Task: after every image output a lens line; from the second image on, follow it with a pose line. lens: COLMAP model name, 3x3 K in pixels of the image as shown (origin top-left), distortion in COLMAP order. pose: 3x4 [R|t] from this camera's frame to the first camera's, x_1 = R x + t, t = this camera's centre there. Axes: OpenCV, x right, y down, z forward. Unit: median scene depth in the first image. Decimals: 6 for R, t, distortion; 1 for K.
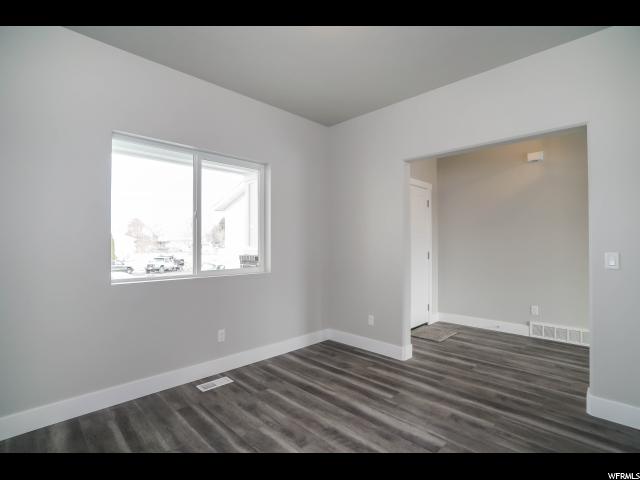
lens RADIAL K [[308.5, 0, 320.0], [0, 308.5, 240.0], [0, 0, 1]] dist [-0.024730, 0.001427]
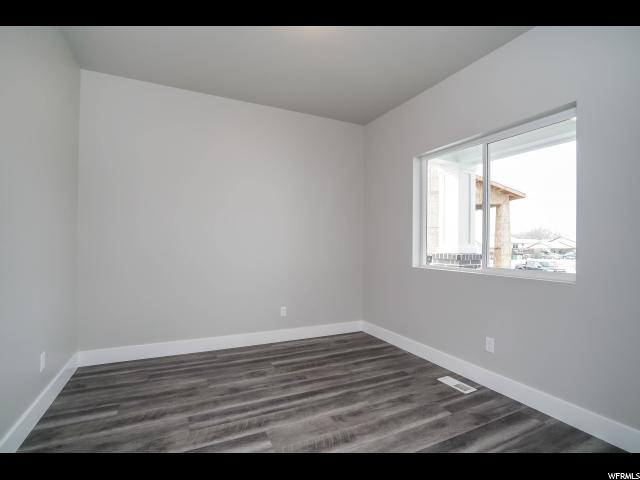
lens RADIAL K [[298.9, 0, 321.3], [0, 298.9, 242.2], [0, 0, 1]] dist [-0.031835, 0.000889]
pose [[-0.297084, 0.005020, -0.954838, 0.779291], [0.010624, 0.999942, 0.001952, 0.011041], [0.954792, -0.009564, -0.297120, 0.997251]]
